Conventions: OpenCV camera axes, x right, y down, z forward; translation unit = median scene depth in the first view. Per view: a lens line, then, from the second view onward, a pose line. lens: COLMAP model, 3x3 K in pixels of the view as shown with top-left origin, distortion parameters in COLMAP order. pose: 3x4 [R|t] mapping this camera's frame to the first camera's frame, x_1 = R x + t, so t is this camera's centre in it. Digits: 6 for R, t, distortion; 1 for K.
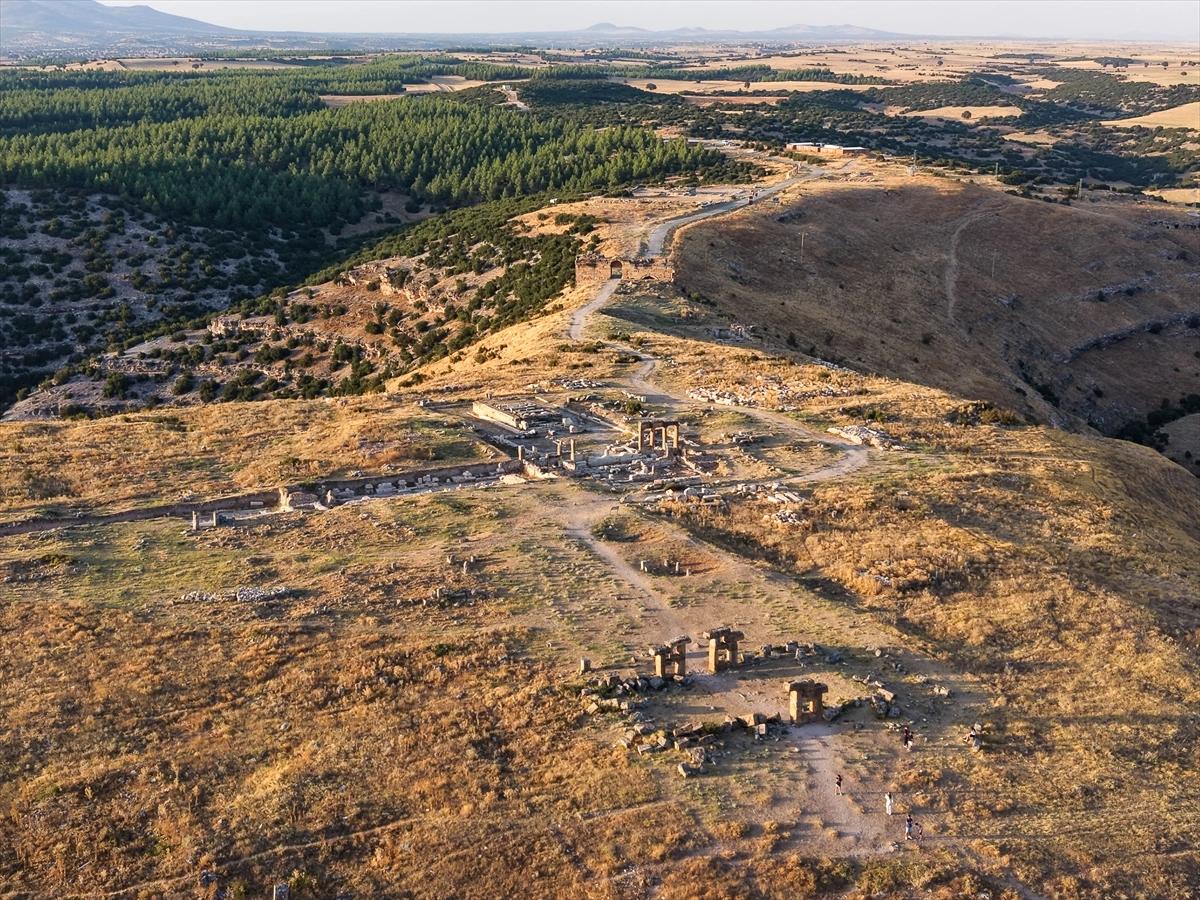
lens RADIAL K [[1589.3, 0, 597.0], [0, 1589.3, 444.2], [0, 0, 1]] dist [0.224669, -0.798869]
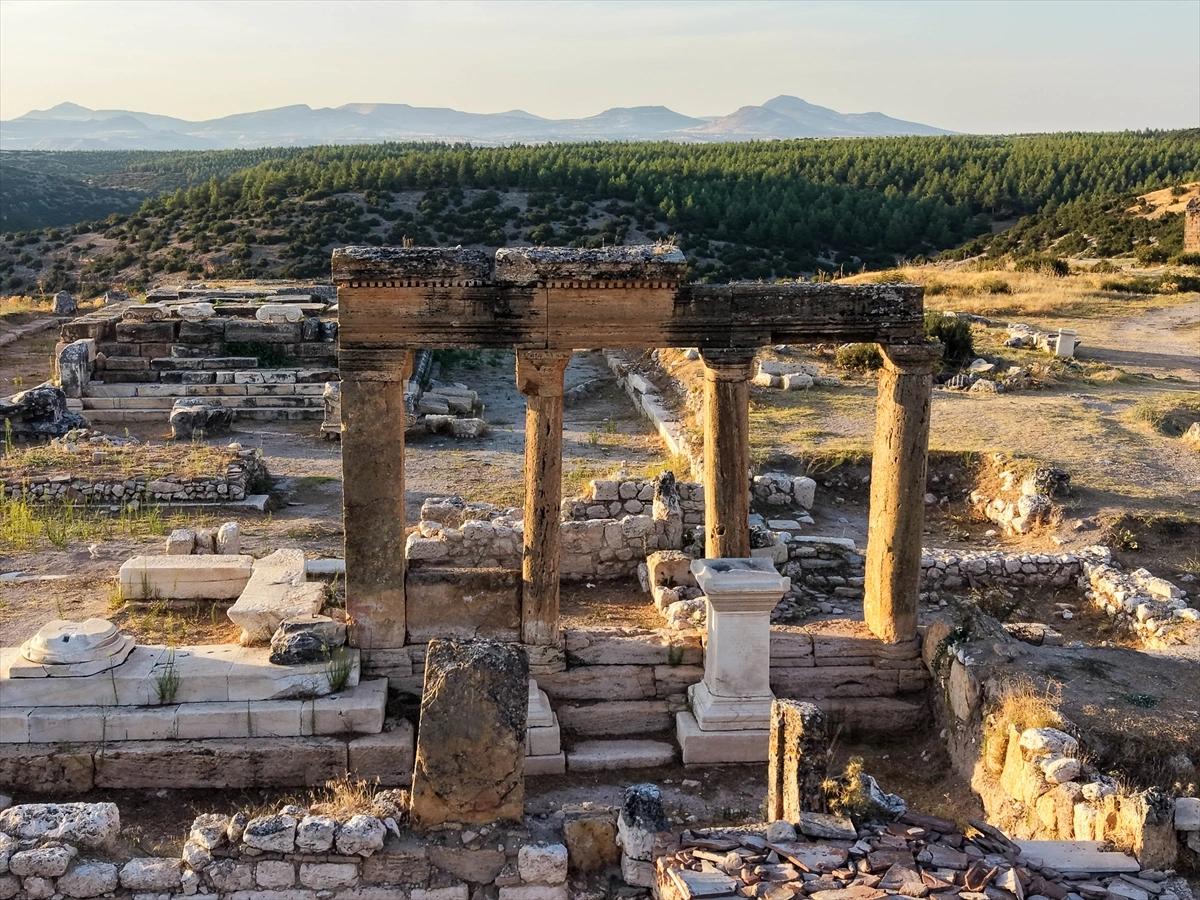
lens RADIAL K [[1589.3, 0, 597.0], [0, 1589.3, 444.2], [0, 0, 1]] dist [0.224669, -0.798869]
pose [[0.905522, 0.071448, -0.418240, 0.028224], [-0.098424, 0.994204, -0.043254, -0.001091], [0.412726, 0.080332, 0.907306, 0.375465]]
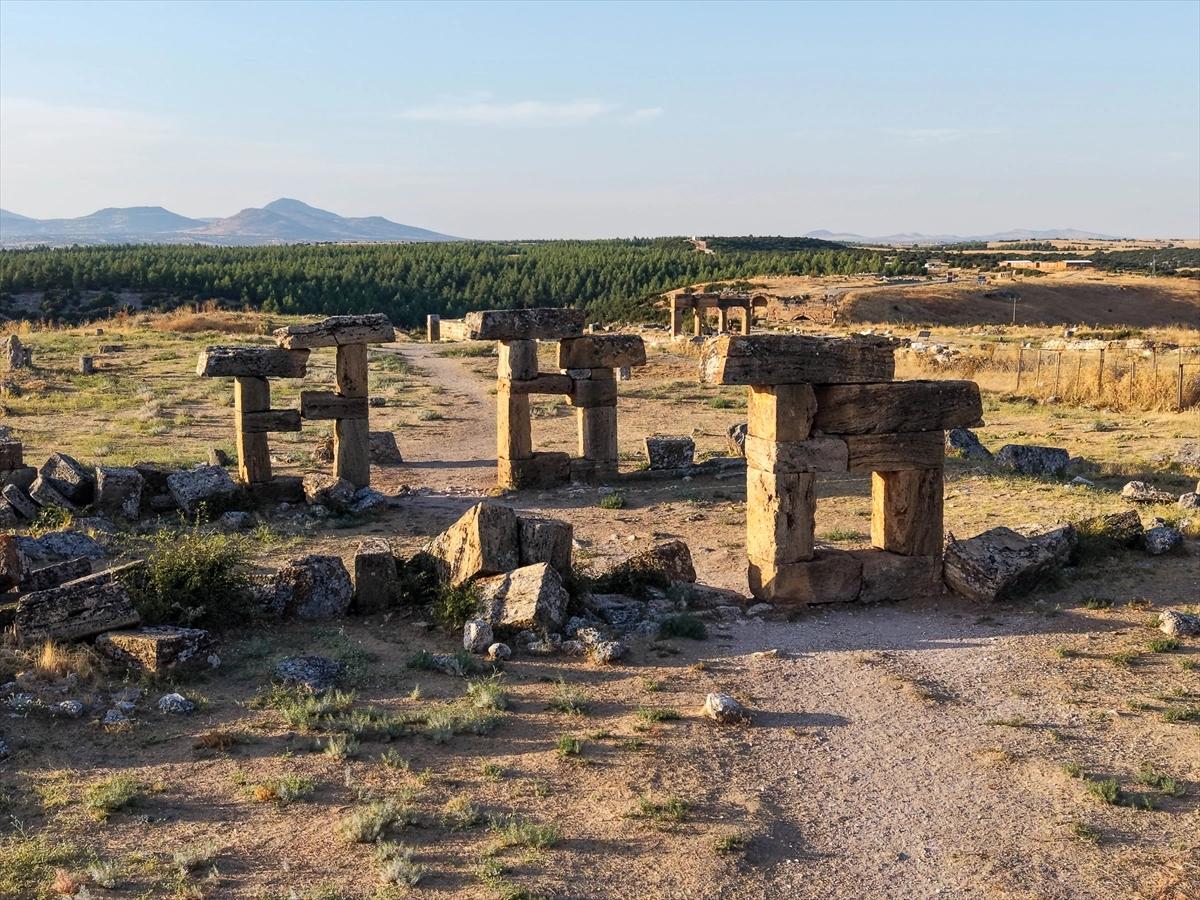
lens RADIAL K [[1589.2, 0, 597.1], [0, 1589.2, 451.1], [0, 0, 1]] dist [0.235752, -0.857511]
pose [[0.991094, 0.010031, -0.132786, 0.029279], [-0.026073, 0.992477, -0.119625, 0.041097], [0.130587, 0.122022, 0.983899, 0.191933]]
